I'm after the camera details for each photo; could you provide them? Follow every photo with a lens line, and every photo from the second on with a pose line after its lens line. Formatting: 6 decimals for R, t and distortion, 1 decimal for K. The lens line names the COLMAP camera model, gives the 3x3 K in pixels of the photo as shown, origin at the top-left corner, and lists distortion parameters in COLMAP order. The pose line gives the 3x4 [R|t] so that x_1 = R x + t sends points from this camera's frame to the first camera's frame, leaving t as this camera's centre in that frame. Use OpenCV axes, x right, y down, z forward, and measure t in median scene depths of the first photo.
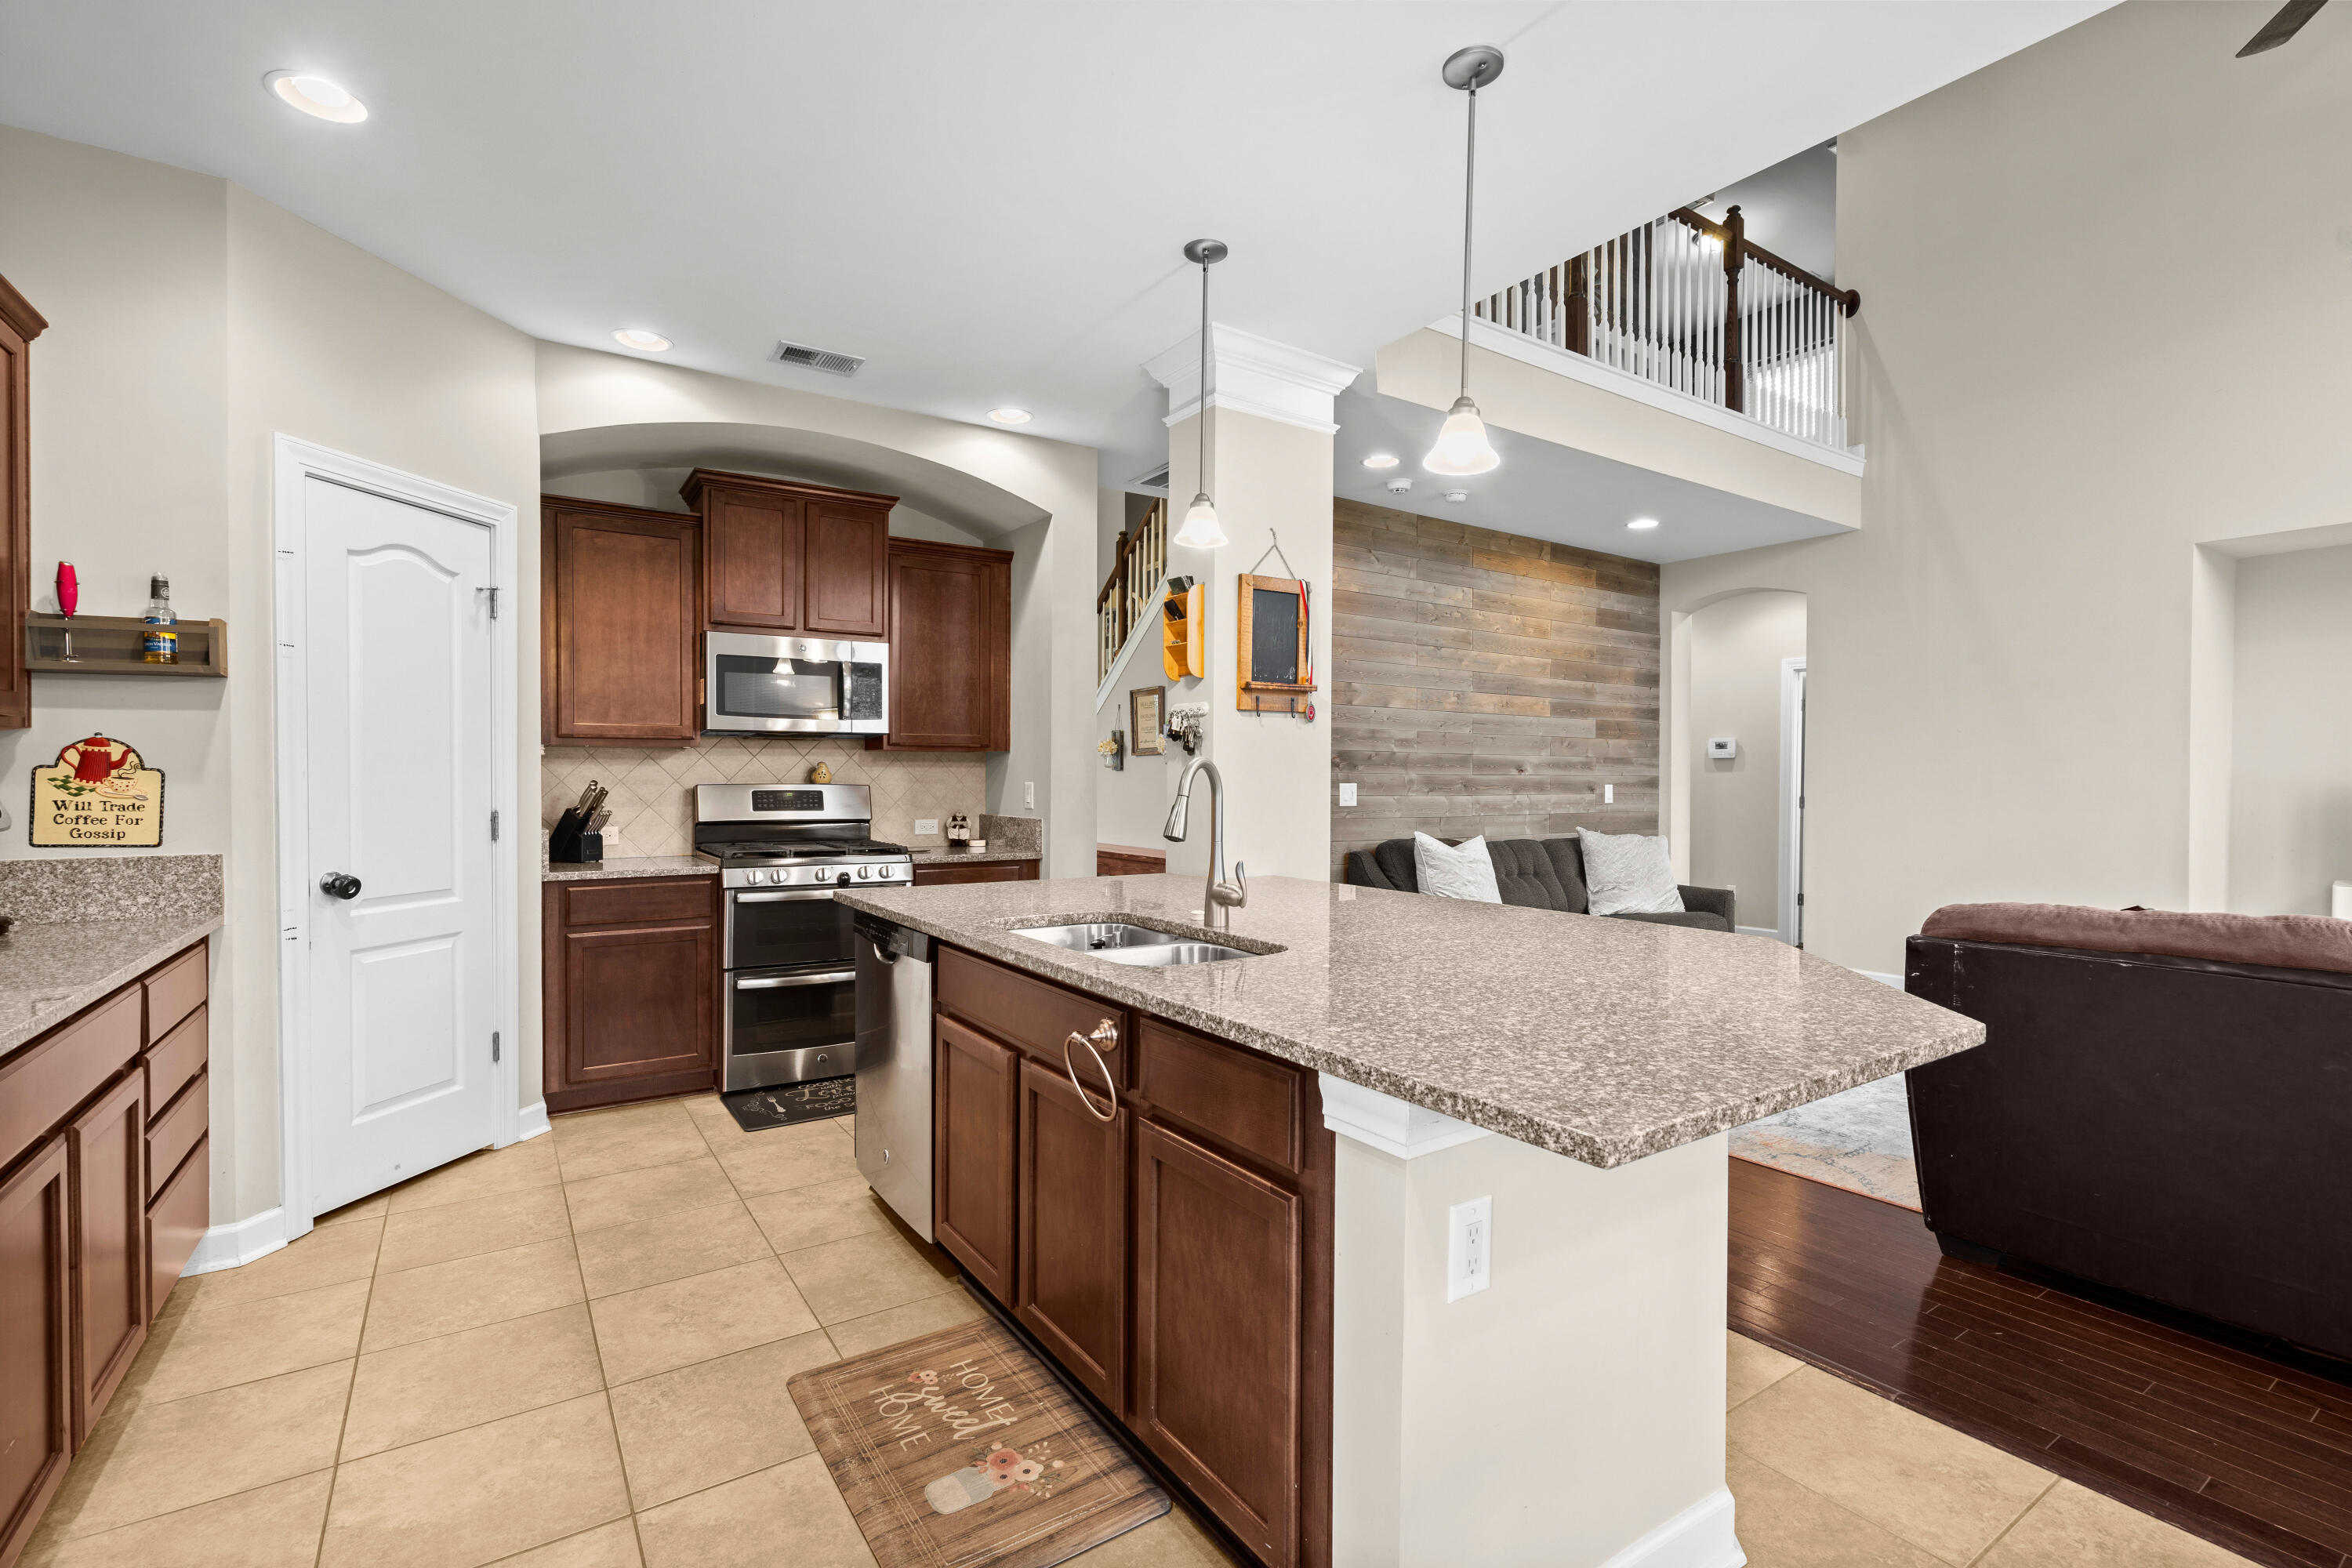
lens RADIAL K [[1063.4, 0, 1172.1], [0, 1063.4, 789.9], [0, 0, 1]] dist [-0.009426, 0.001032]
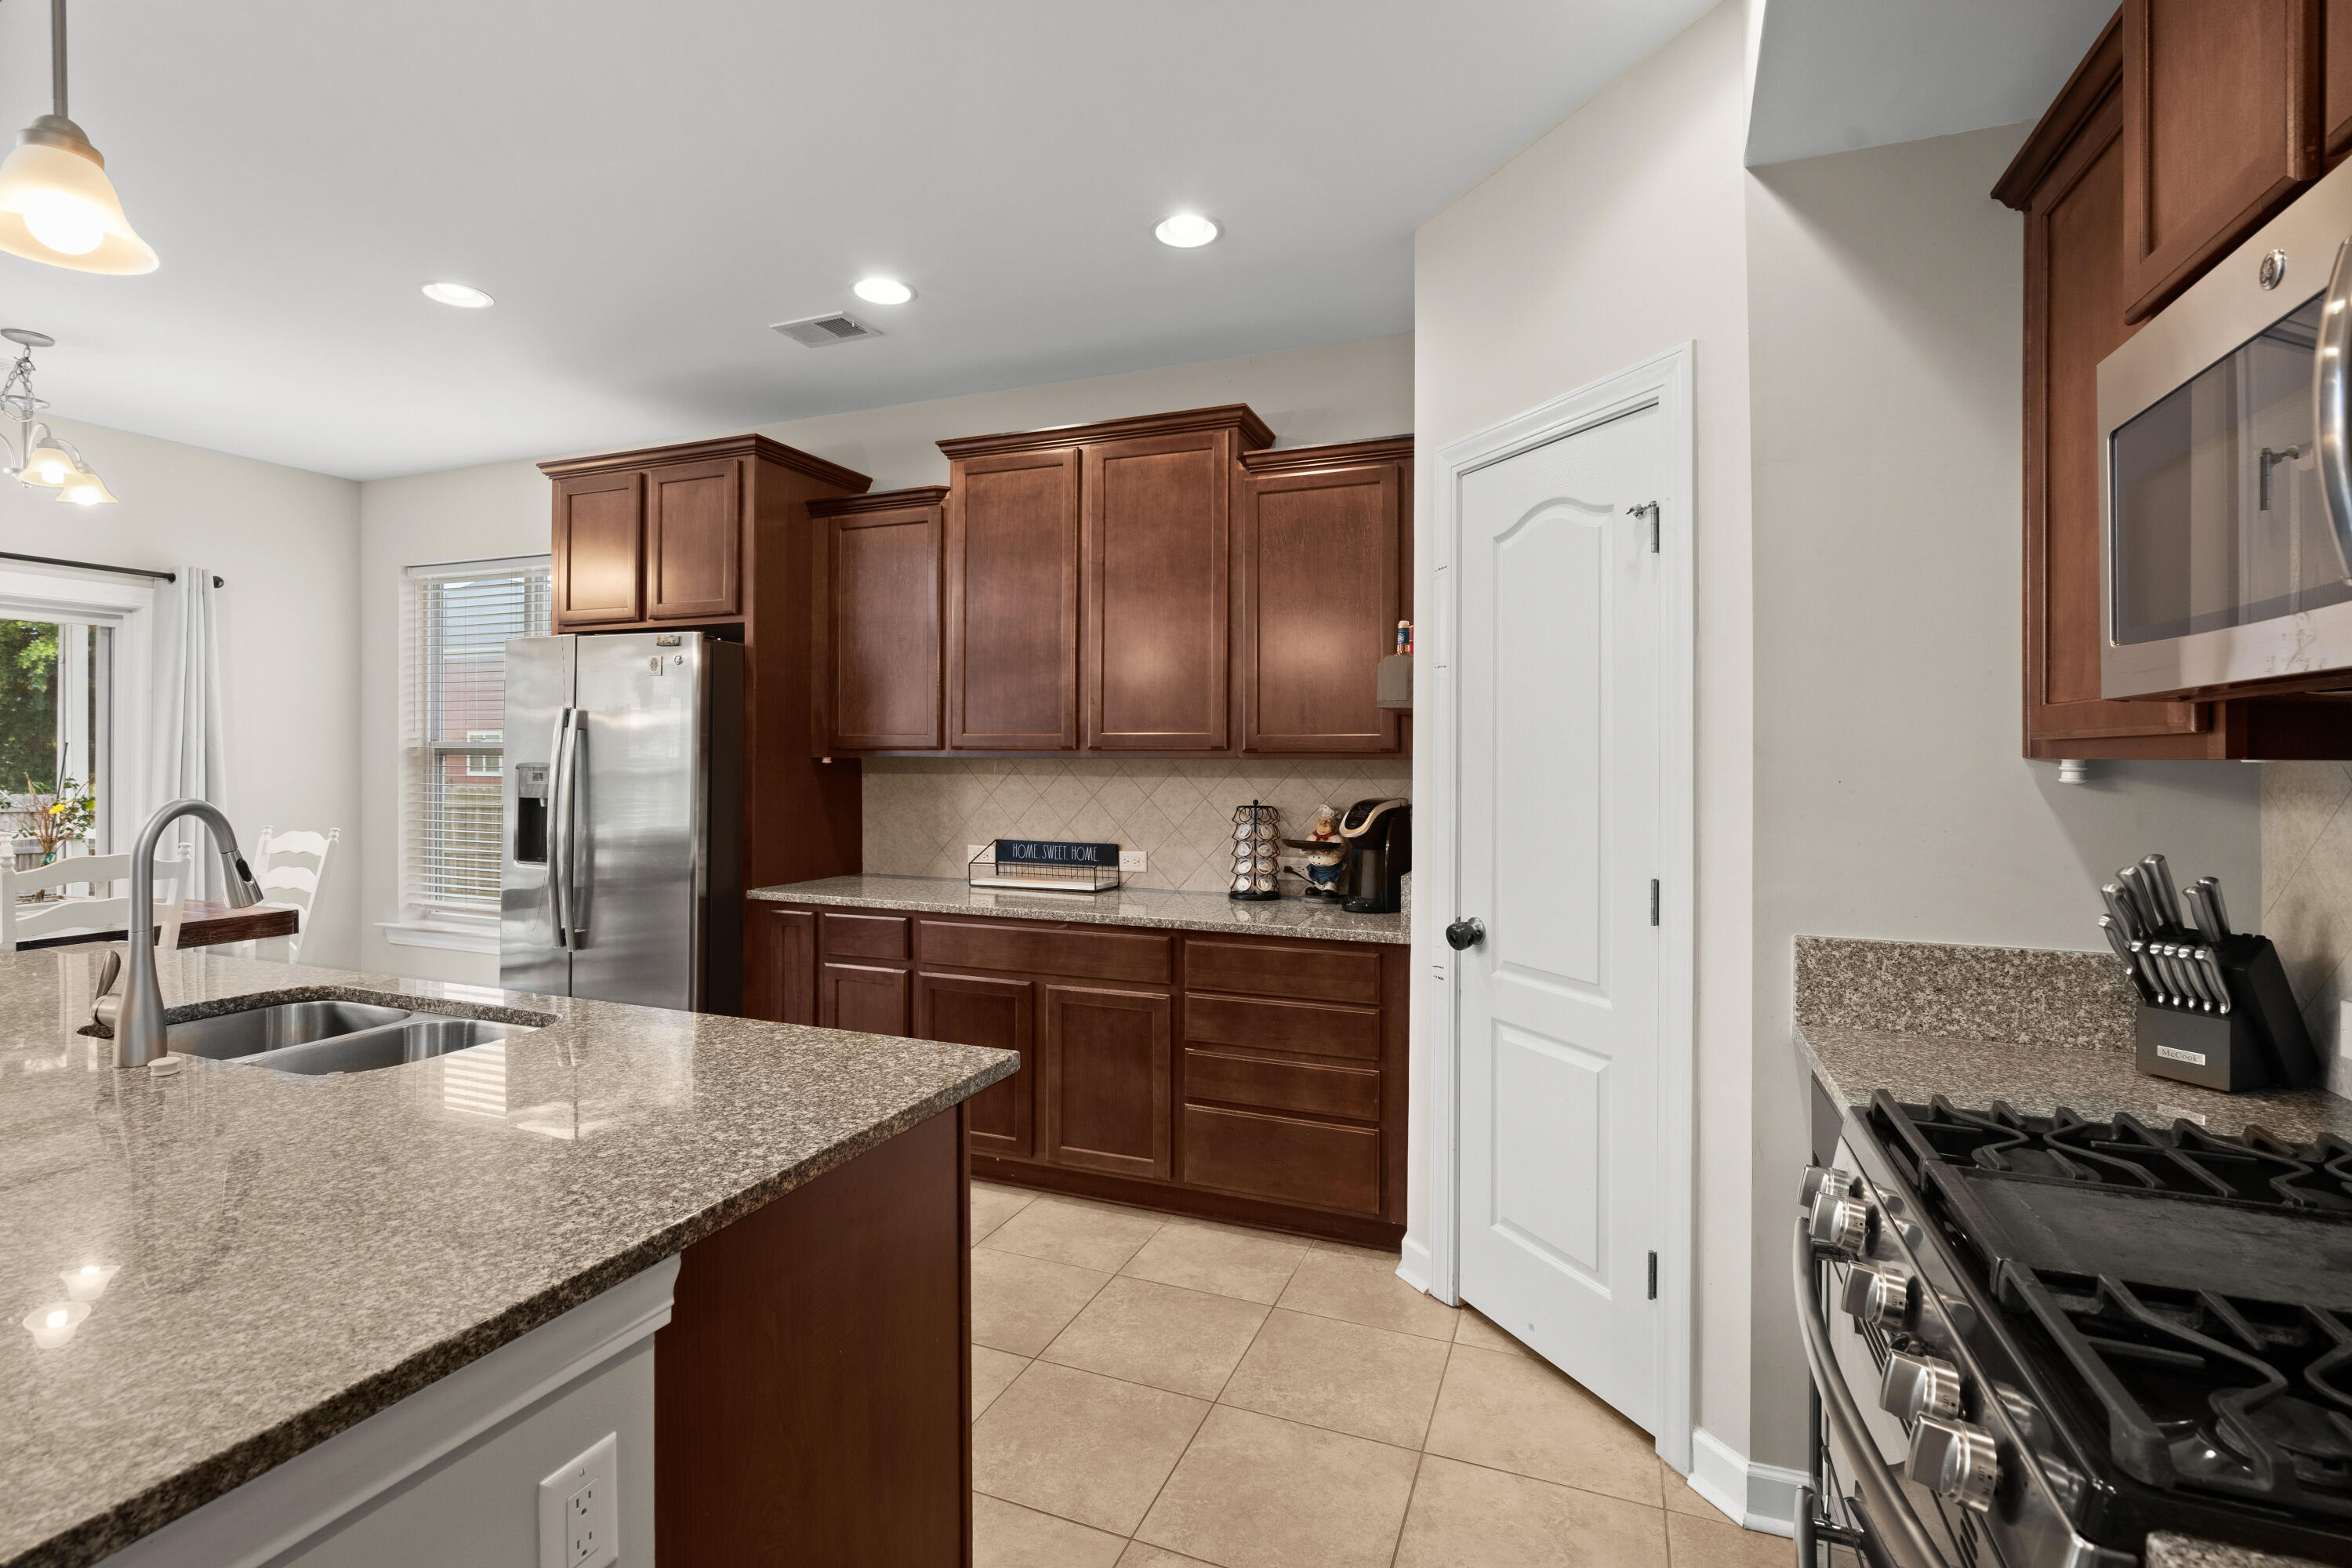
lens RADIAL K [[1063.4, 0, 1184.6], [0, 1063.4, 761.1], [0, 0, 1]] dist [-0.009426, 0.001032]
pose [[-0.818763, -0.005452, -0.574106, -0.076477], [-0.013822, 0.999852, 0.010218, -0.044057], [0.573965, 0.016302, -0.818717, 1.241877]]
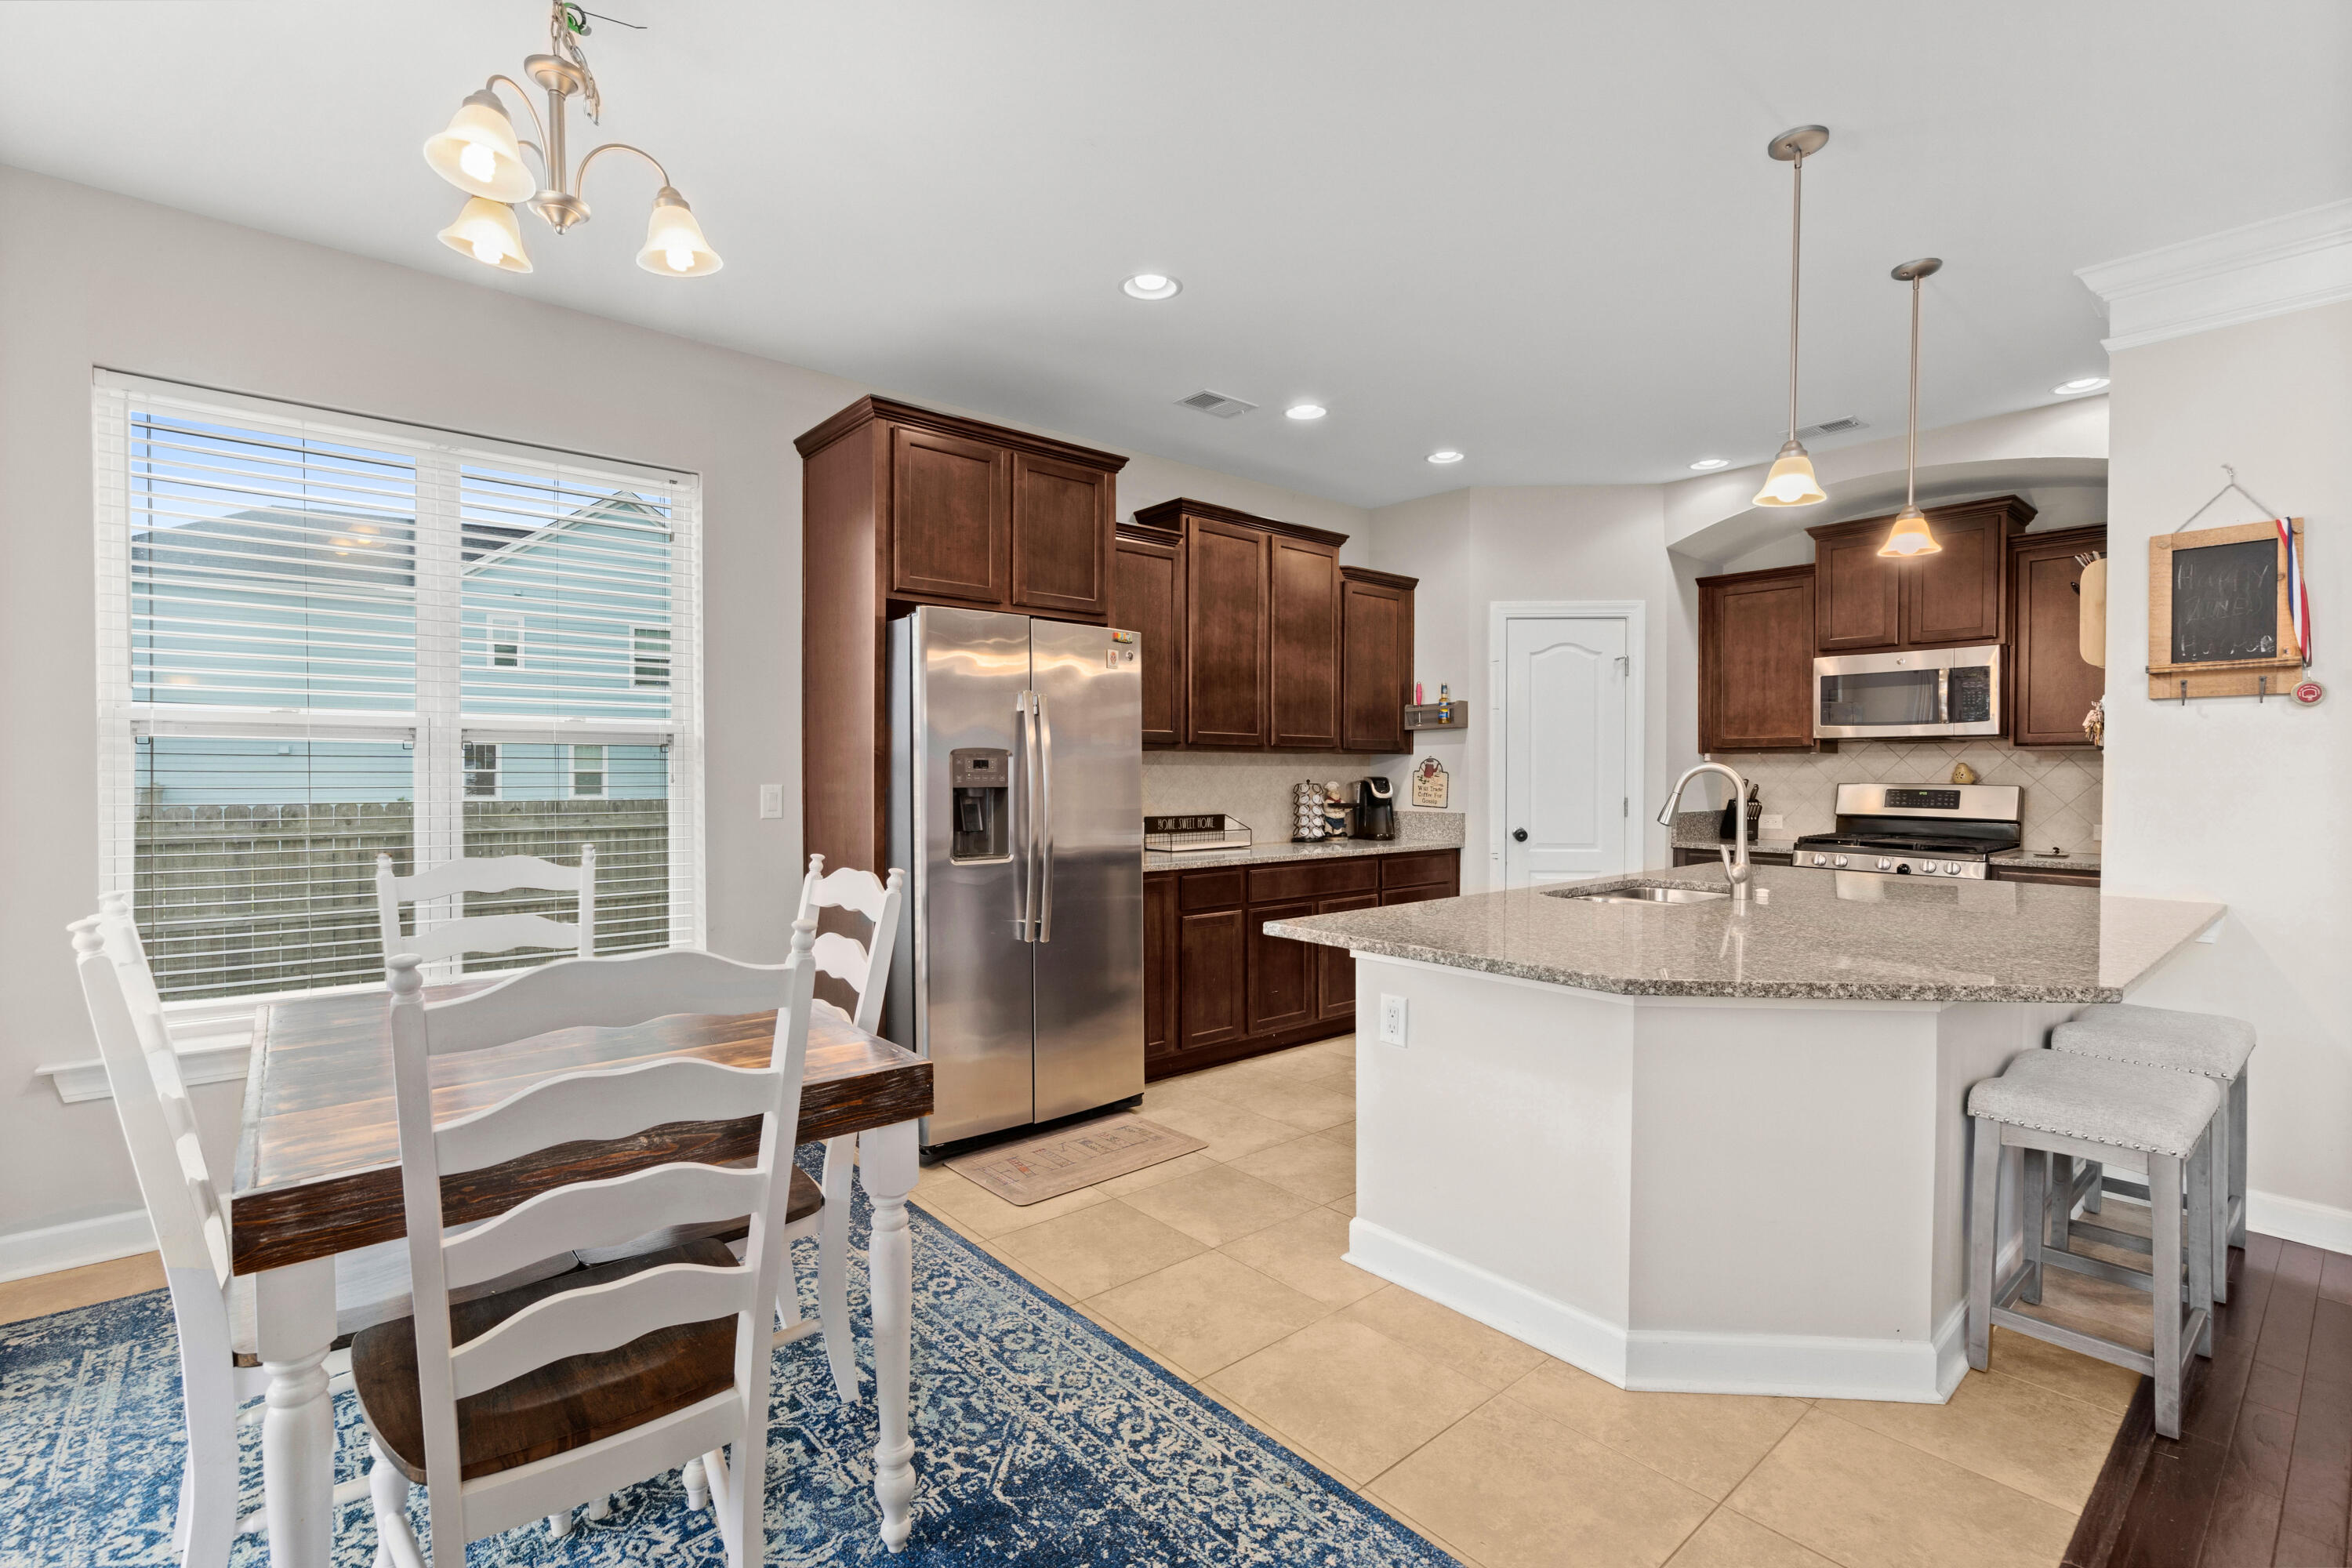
lens RADIAL K [[1063.4, 0, 1184.1], [0, 1063.4, 791.4], [0, 0, 1]] dist [-0.009426, 0.001032]
pose [[0.129555, 0.016951, -0.991427, 0.786845], [-0.014087, 0.999784, 0.015253, -0.004115], [0.991472, 0.011990, 0.129766, 0.131933]]
